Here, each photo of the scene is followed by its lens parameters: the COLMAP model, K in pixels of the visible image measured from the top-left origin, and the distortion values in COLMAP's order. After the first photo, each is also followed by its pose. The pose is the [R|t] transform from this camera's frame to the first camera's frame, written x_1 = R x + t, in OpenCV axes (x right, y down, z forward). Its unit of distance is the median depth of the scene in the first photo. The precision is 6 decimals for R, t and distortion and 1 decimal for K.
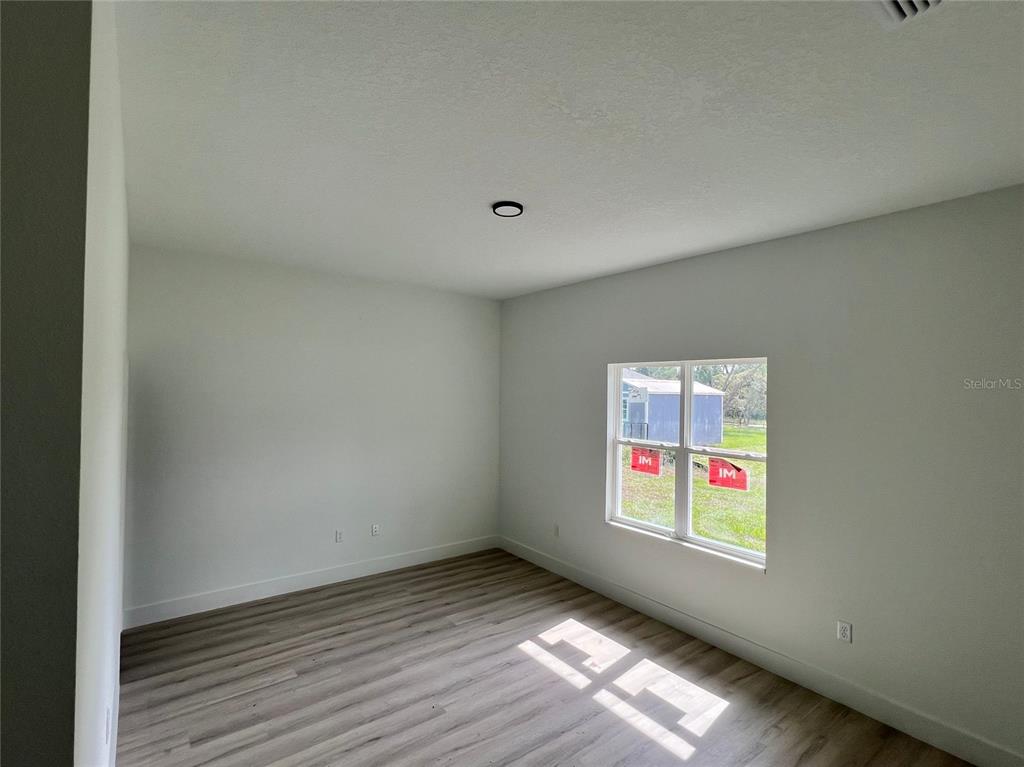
lens RADIAL K [[494.4, 0, 514.4], [0, 494.4, 385.8], [0, 0, 1]] dist [-0.000734, 0.001327]
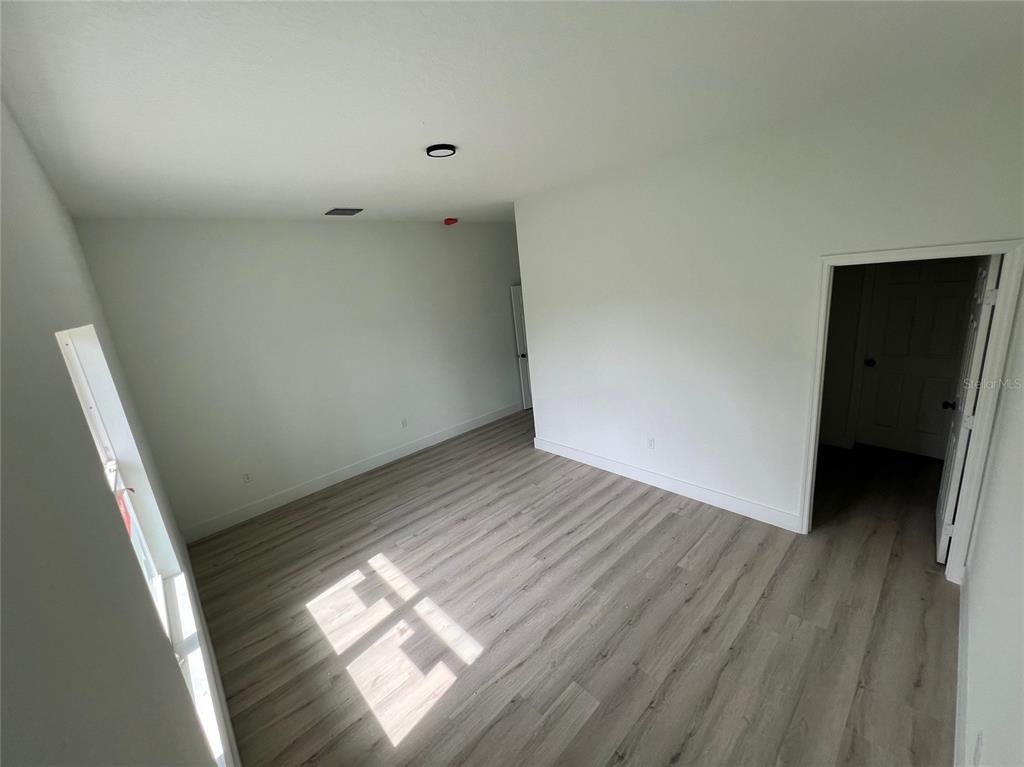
lens RADIAL K [[413.1, 0, 511.6], [0, 413.1, 383.8], [0, 0, 1]] dist [0.002268, 0.000800]
pose [[-0.991883, 0.105876, -0.070413, -0.038043], [0.085586, 0.965461, 0.246089, -0.065919], [0.094036, 0.238065, -0.966686, 1.554164]]
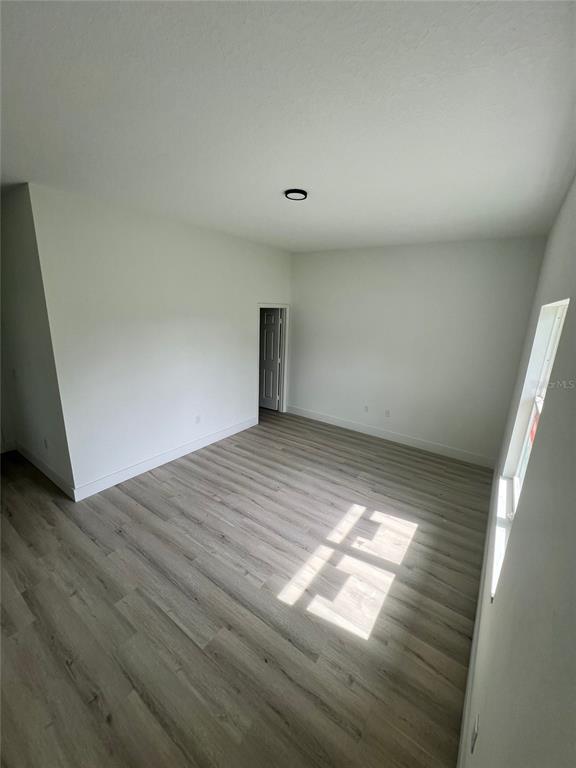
lens RADIAL K [[309.9, 0, 291.2], [0, 309.9, 386.3], [0, 0, 1]] dist [0.002268, 0.000800]
pose [[0.304935, 0.237229, -0.922354, 0.715604], [-0.030099, 0.970396, 0.239635, -0.032420], [0.951897, -0.045311, 0.303048, 0.549887]]
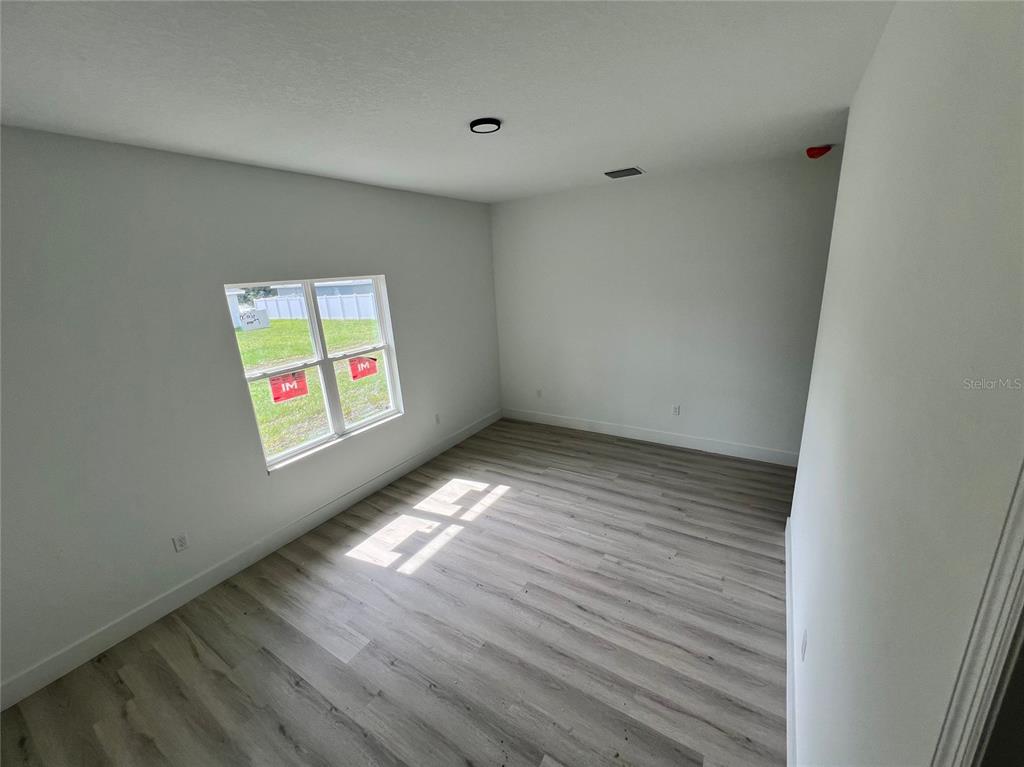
lens RADIAL K [[413.1, 0, 505.6], [0, 413.1, 379.7], [0, 0, 1]] dist [0.002268, 0.000800]
pose [[-0.335230, -0.243584, 0.910103, -0.719774], [0.048435, 0.960266, 0.274850, -0.072694], [-0.940891, 0.136219, -0.310112, 1.016119]]
